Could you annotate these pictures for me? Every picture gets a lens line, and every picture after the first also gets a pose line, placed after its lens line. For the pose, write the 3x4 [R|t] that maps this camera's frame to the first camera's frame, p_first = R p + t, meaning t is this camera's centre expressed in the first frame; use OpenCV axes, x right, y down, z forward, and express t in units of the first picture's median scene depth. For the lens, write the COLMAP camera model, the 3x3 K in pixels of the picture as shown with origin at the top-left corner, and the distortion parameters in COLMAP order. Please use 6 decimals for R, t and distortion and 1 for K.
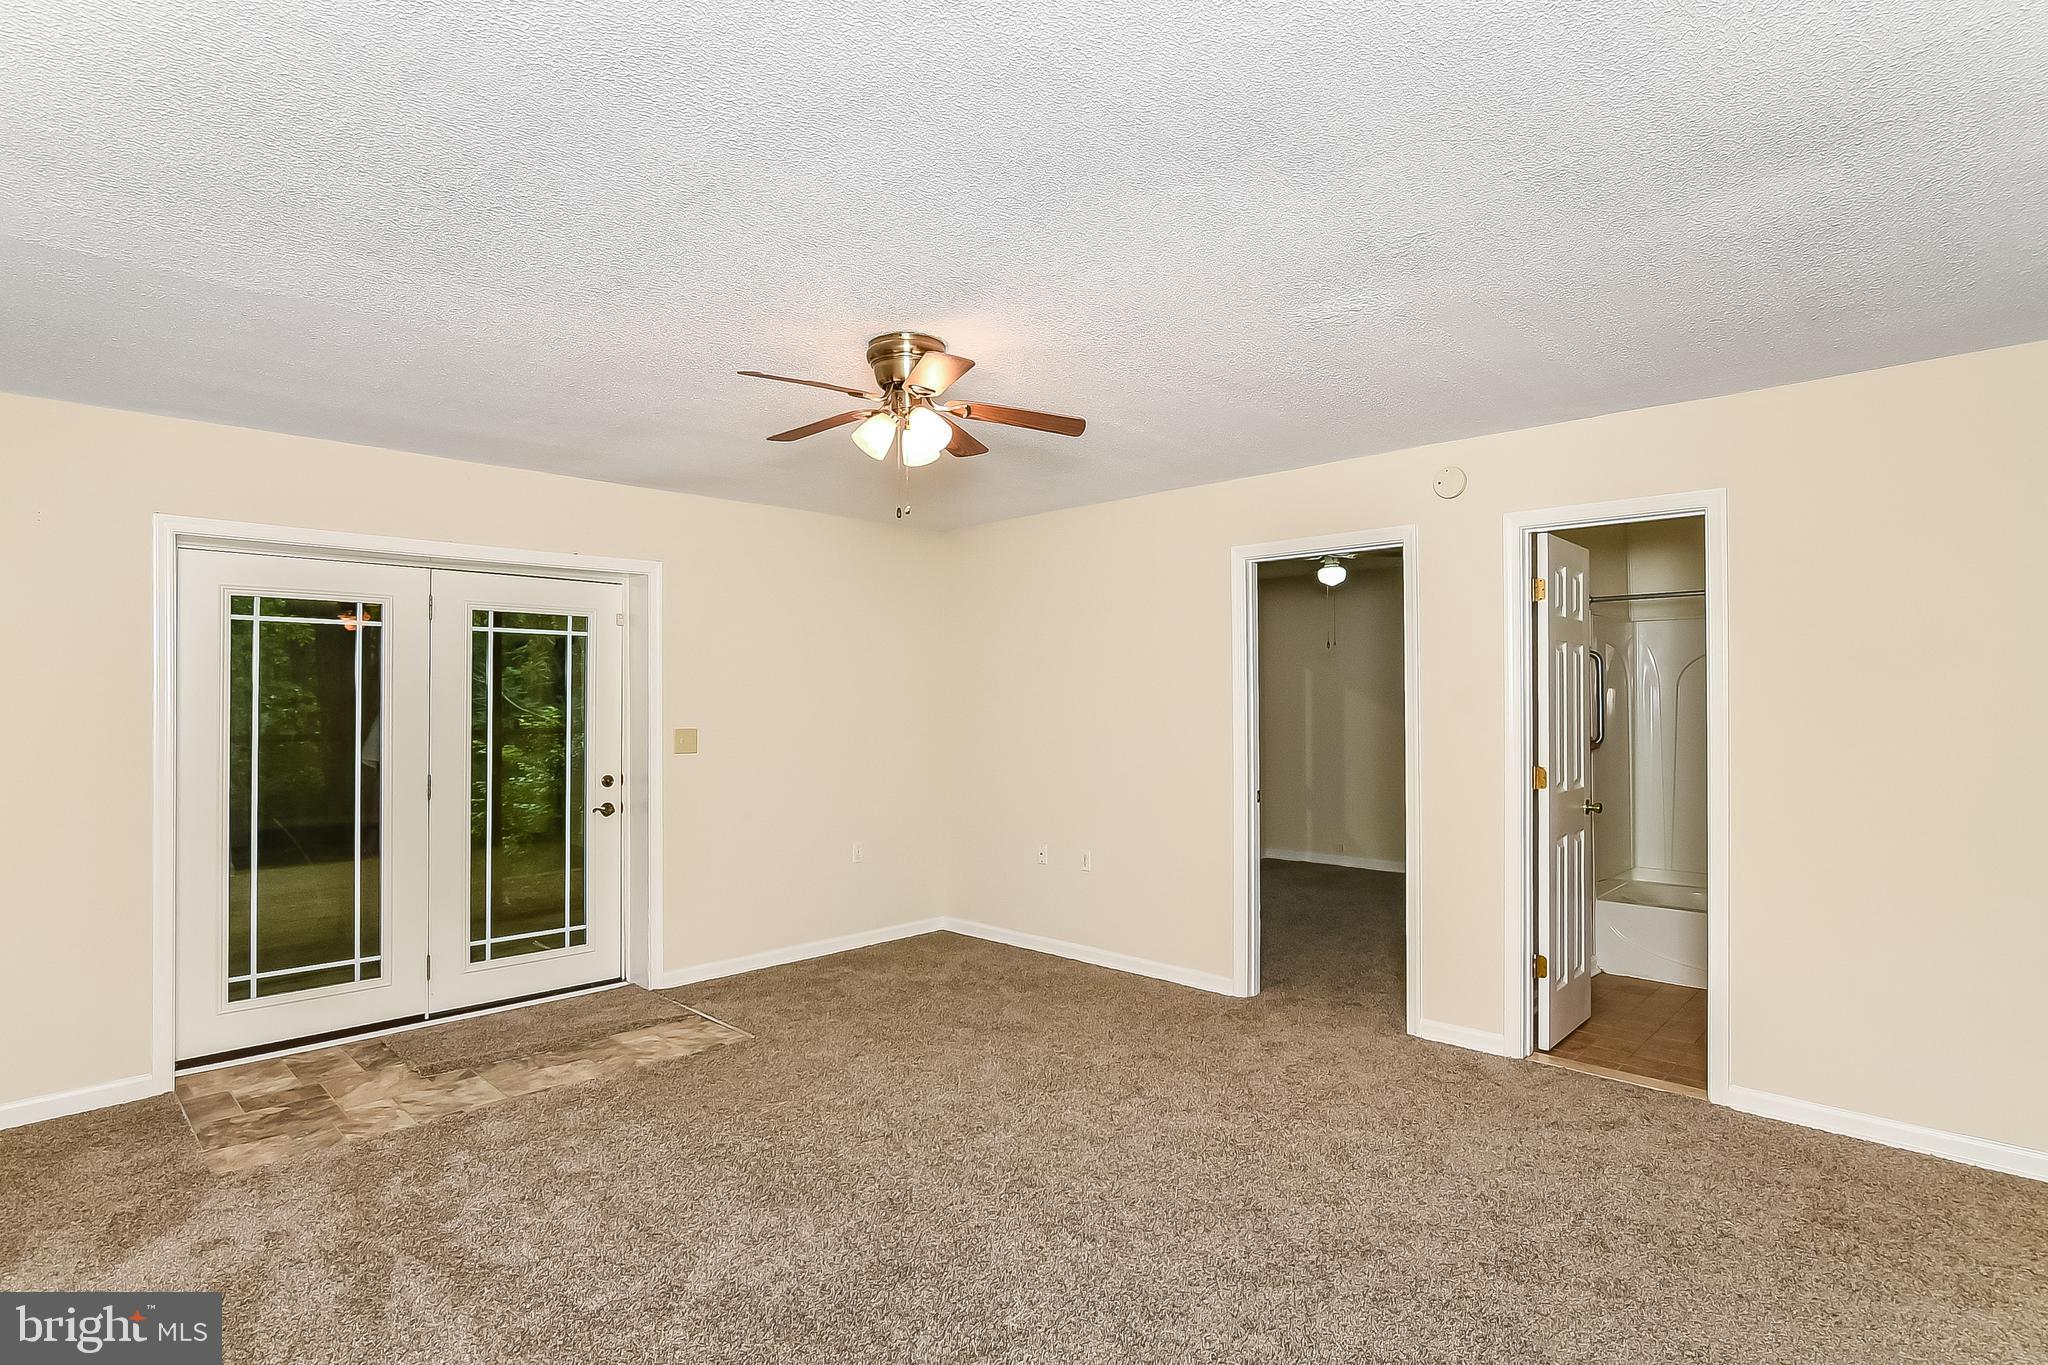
lens RADIAL K [[1007.6, 0, 1010.5], [0, 1007.6, 689.7], [0, 0, 1]] dist [-0.017517, 0.001195]
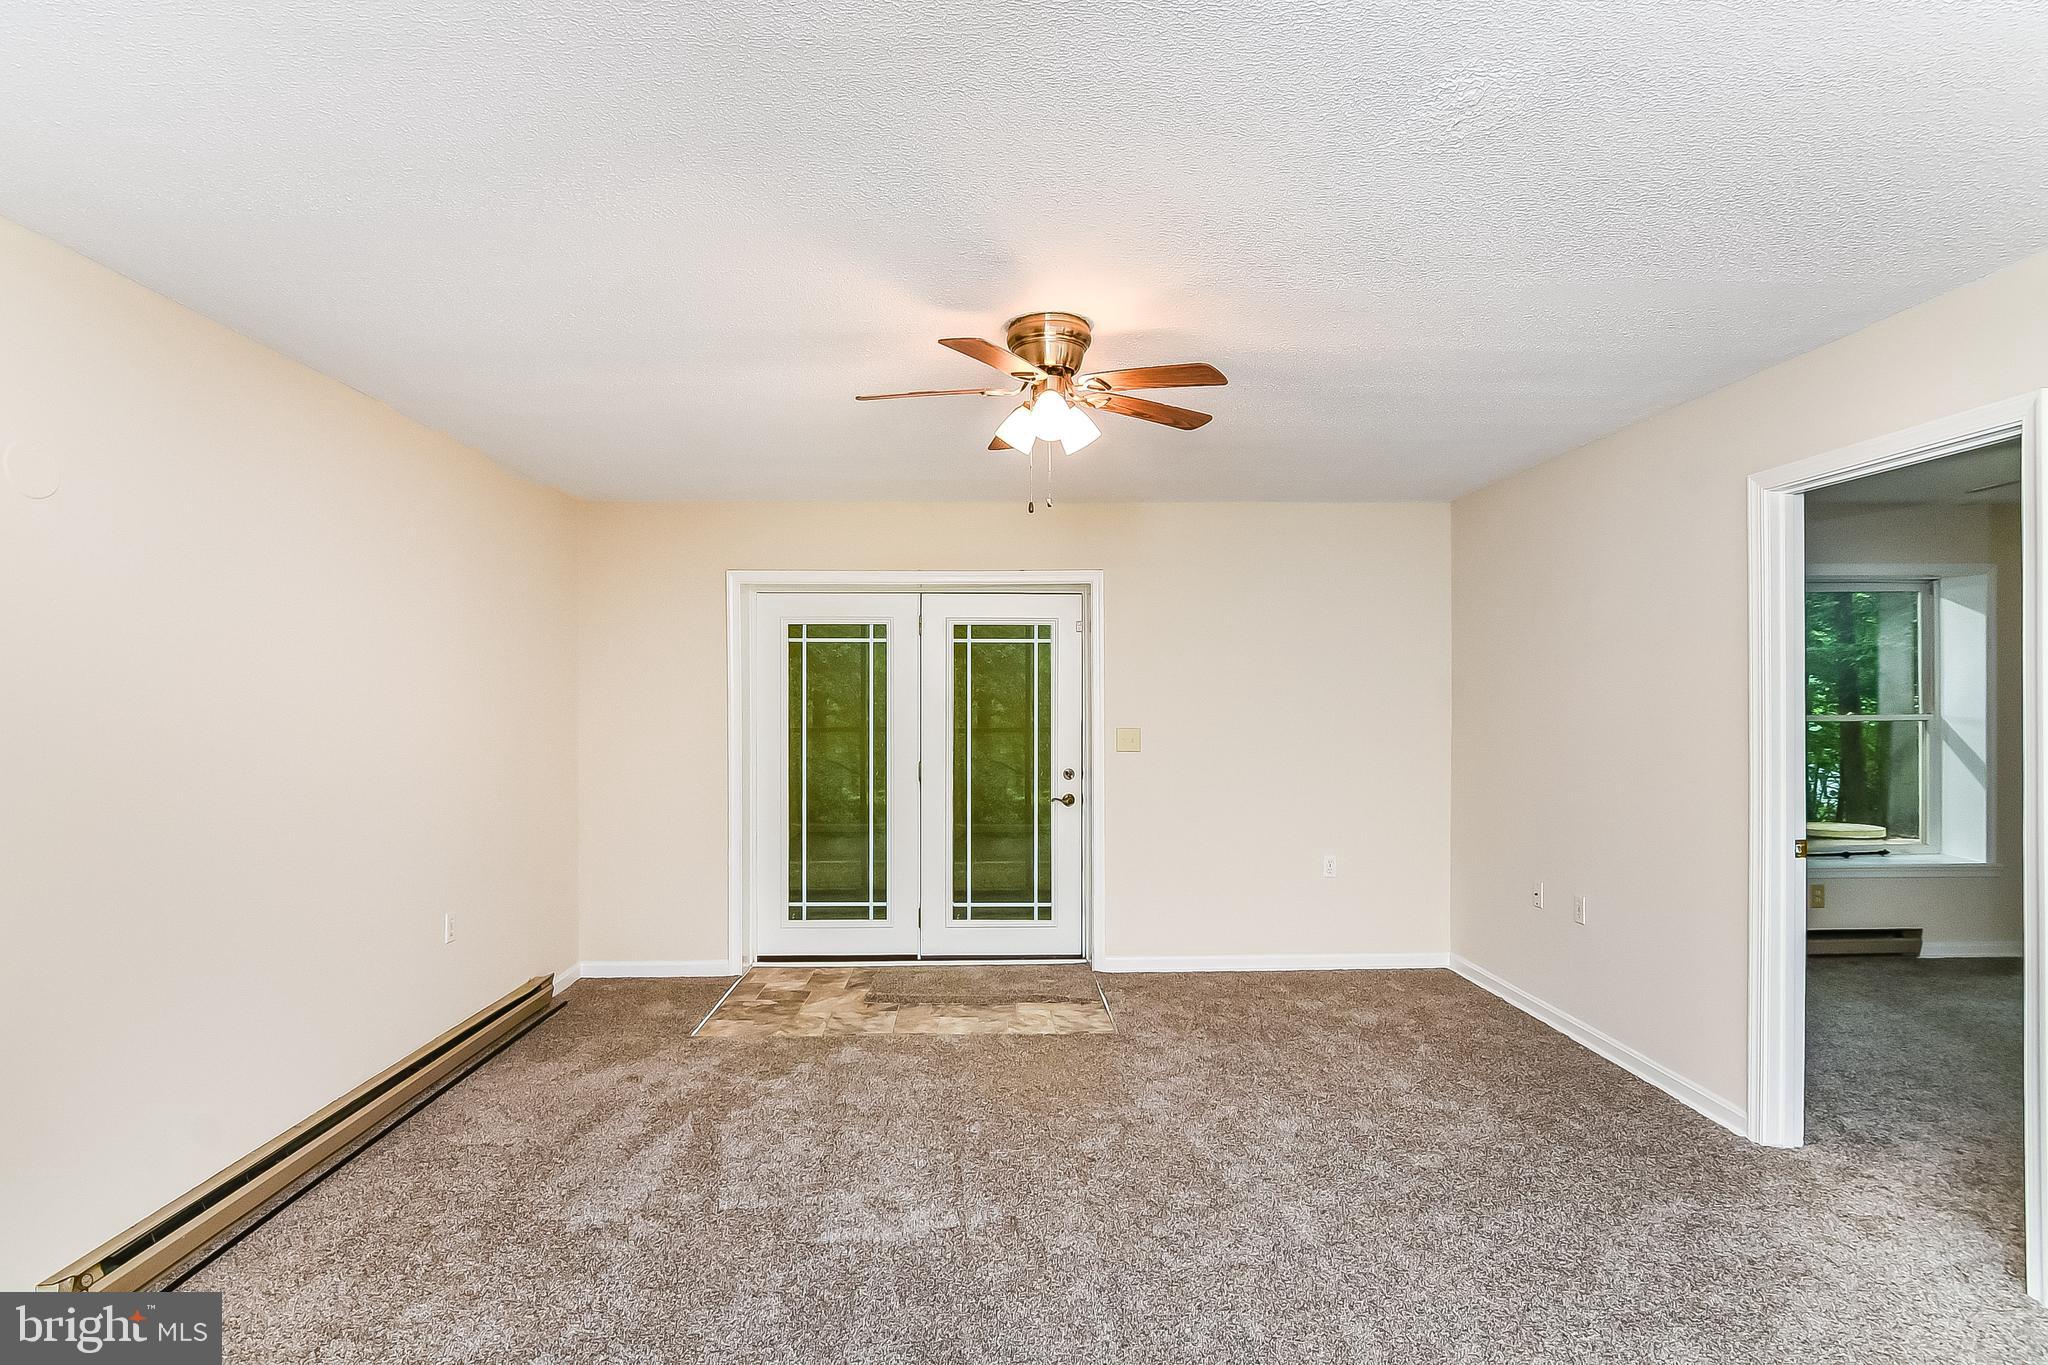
lens RADIAL K [[973.3, 0, 1013.2], [0, 973.3, 700.8], [0, 0, 1]] dist [-0.015385, 0.000444]
pose [[0.729355, -0.003628, -0.684126, 0.330343], [0.007628, 0.999967, 0.002829, 0.008530], [0.684093, -0.007282, 0.729358, 0.214992]]
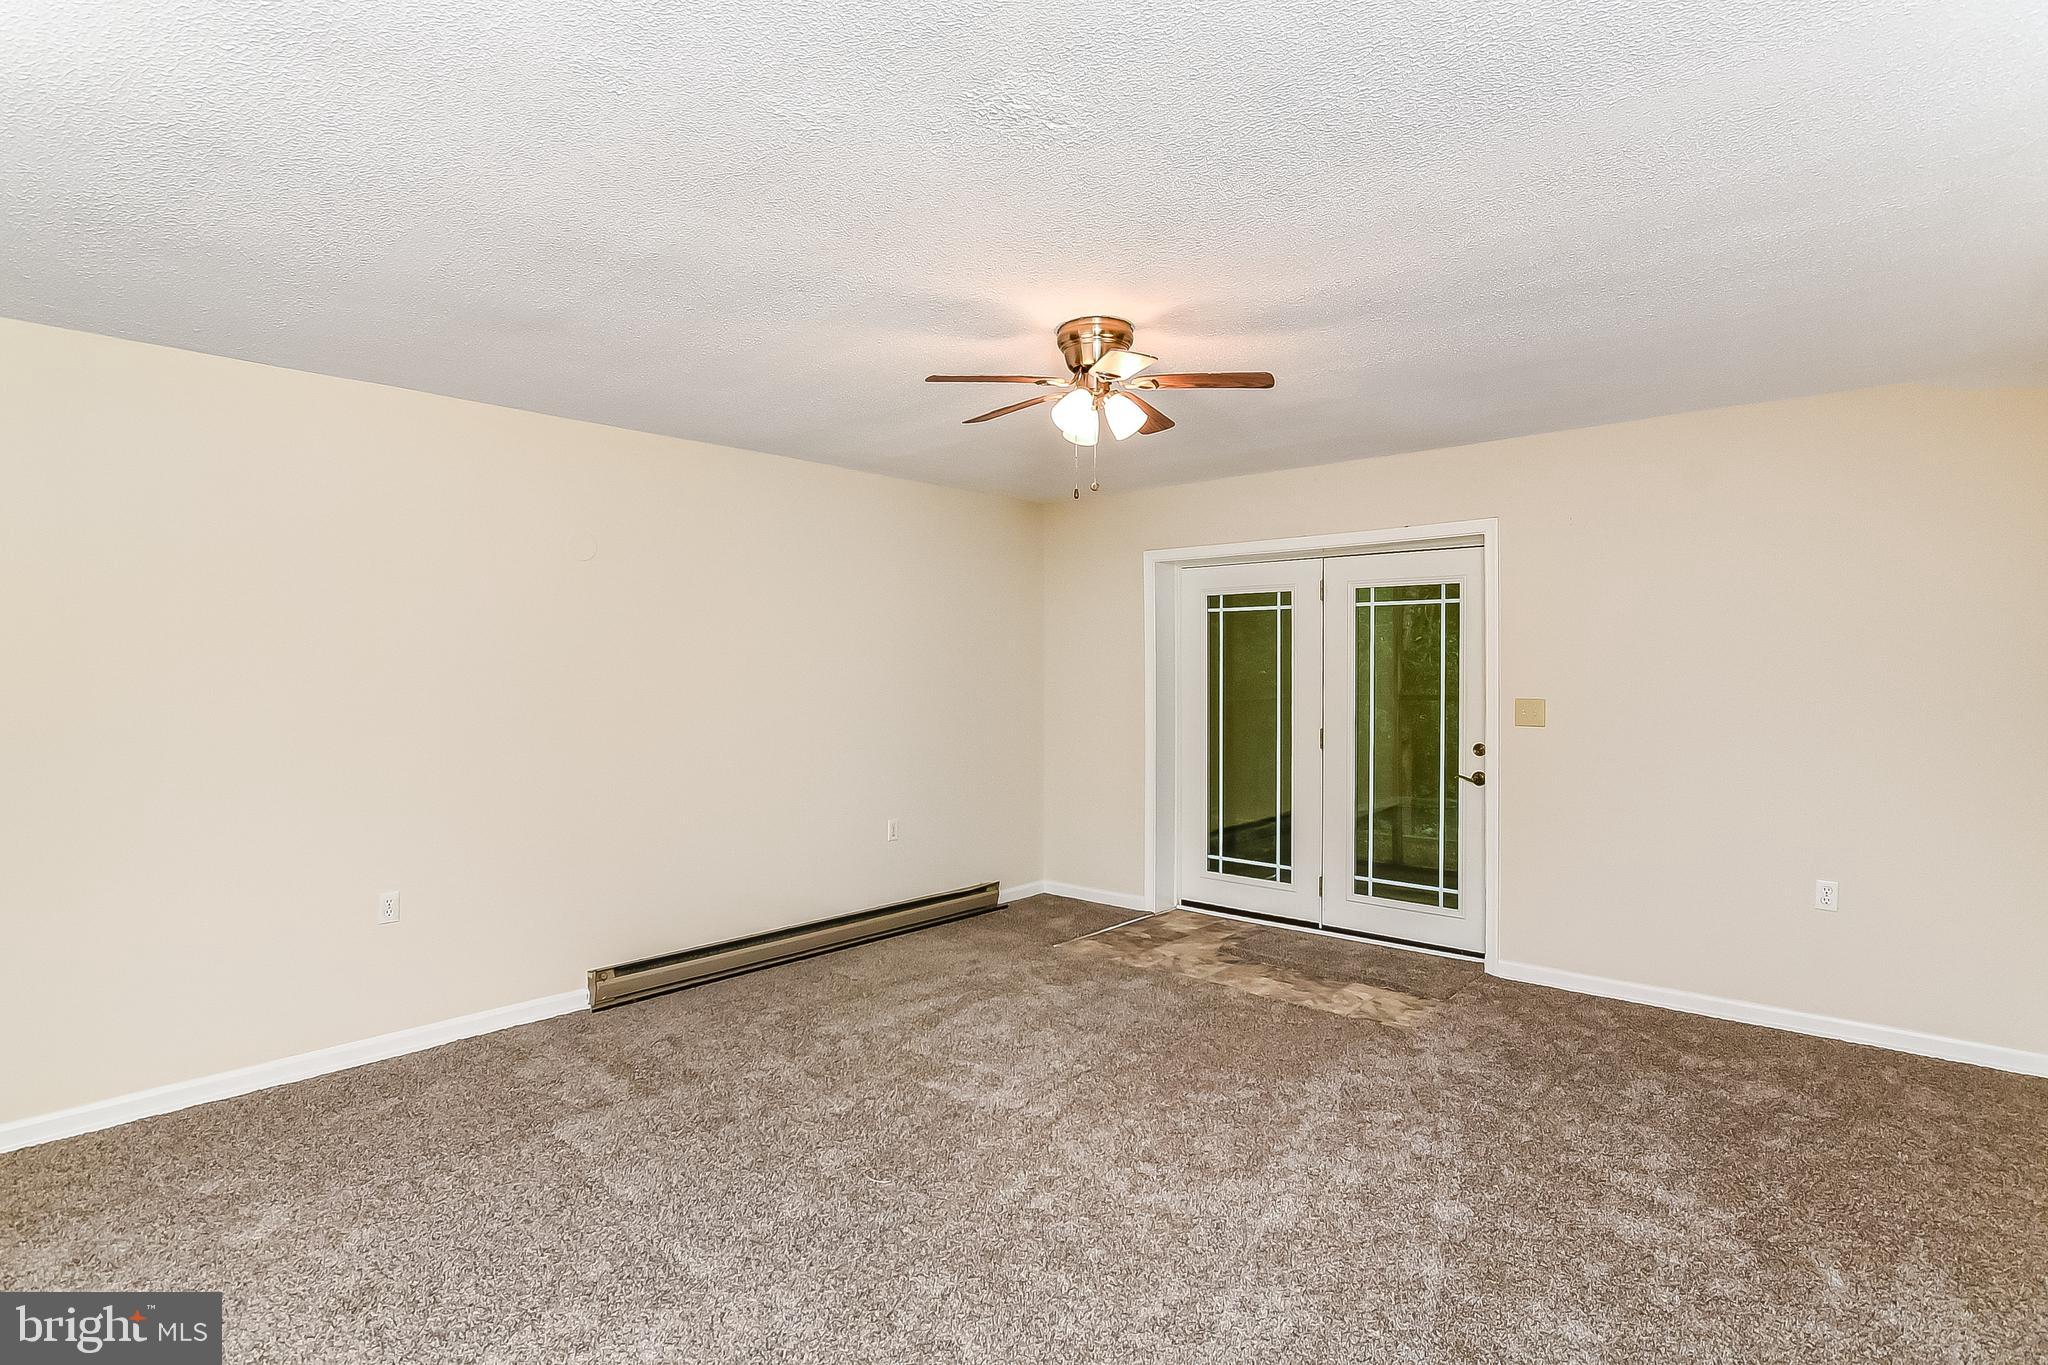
lens RADIAL K [[1007.3, 0, 1033.7], [0, 1007.3, 658.0], [0, 0, 1]] dist [-0.023860, 0.000403]
pose [[0.069836, -0.011200, -0.997496, 0.632688], [0.008635, 0.999906, -0.010622, 0.010324], [0.997521, -0.007871, 0.069926, 0.586584]]
